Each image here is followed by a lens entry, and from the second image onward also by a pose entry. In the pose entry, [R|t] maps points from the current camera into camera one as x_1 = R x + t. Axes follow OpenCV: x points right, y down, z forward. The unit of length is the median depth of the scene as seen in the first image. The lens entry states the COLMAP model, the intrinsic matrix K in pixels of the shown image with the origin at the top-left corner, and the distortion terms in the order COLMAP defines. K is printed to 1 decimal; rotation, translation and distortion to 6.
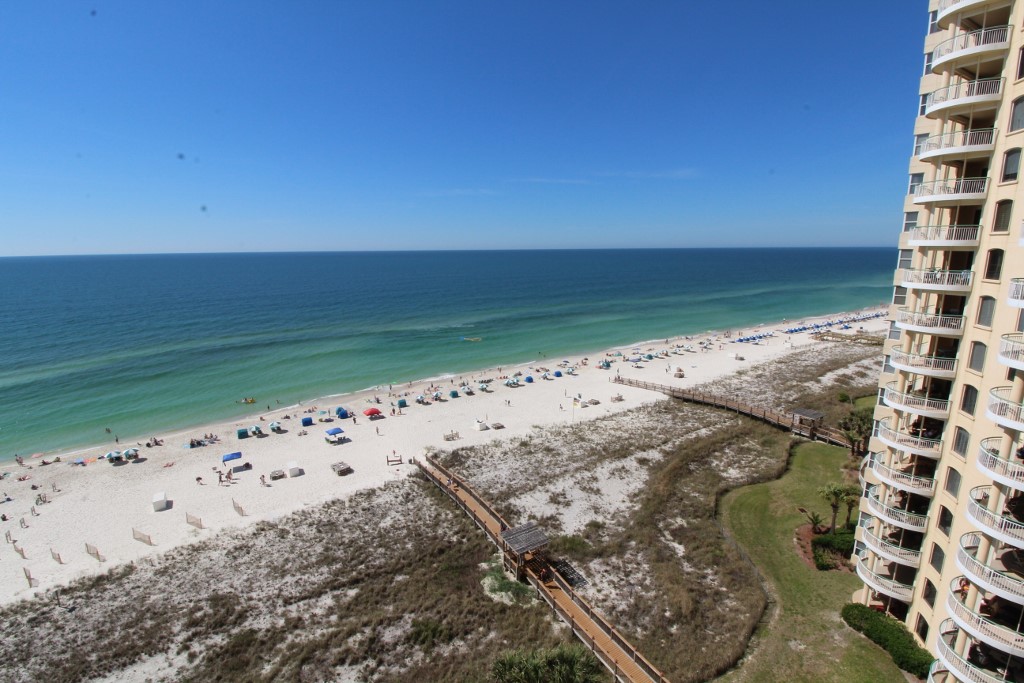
lens RADIAL K [[474.1, 0, 508.6], [0, 474.1, 340.1], [0, 0, 1]] dist [-0.004250, -0.010981]
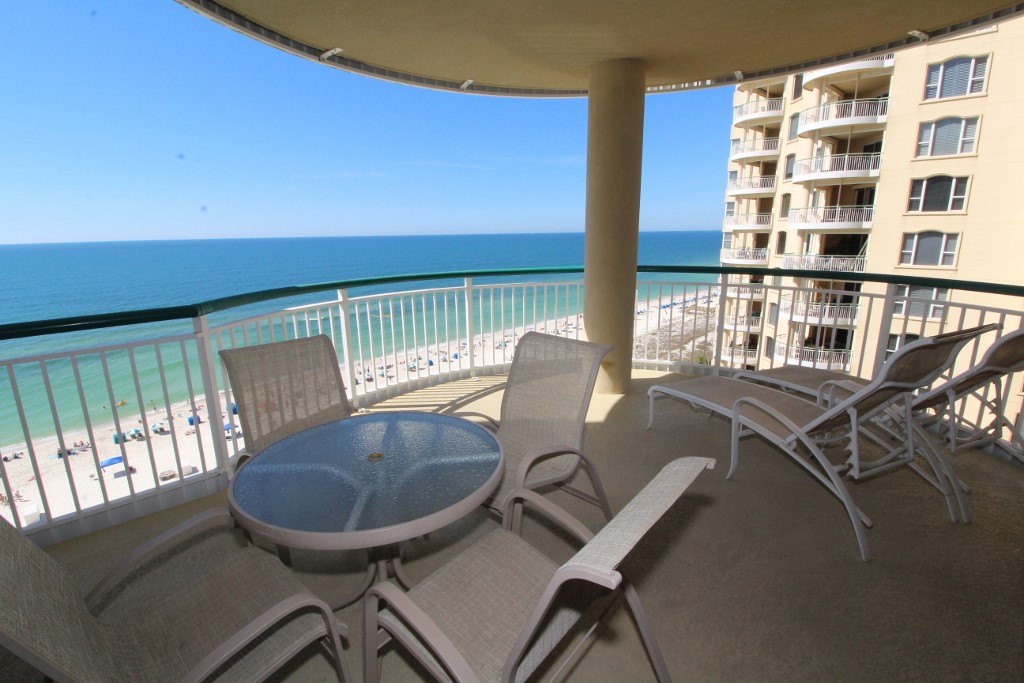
lens RADIAL K [[474.1, 0, 508.6], [0, 474.1, 340.1], [0, 0, 1]] dist [-0.004250, -0.010981]
pose [[0.976732, -0.053512, 0.207679, 0.002506], [0.047444, 0.998292, 0.034091, 0.023358], [-0.209149, -0.023445, 0.977603, -0.120817]]
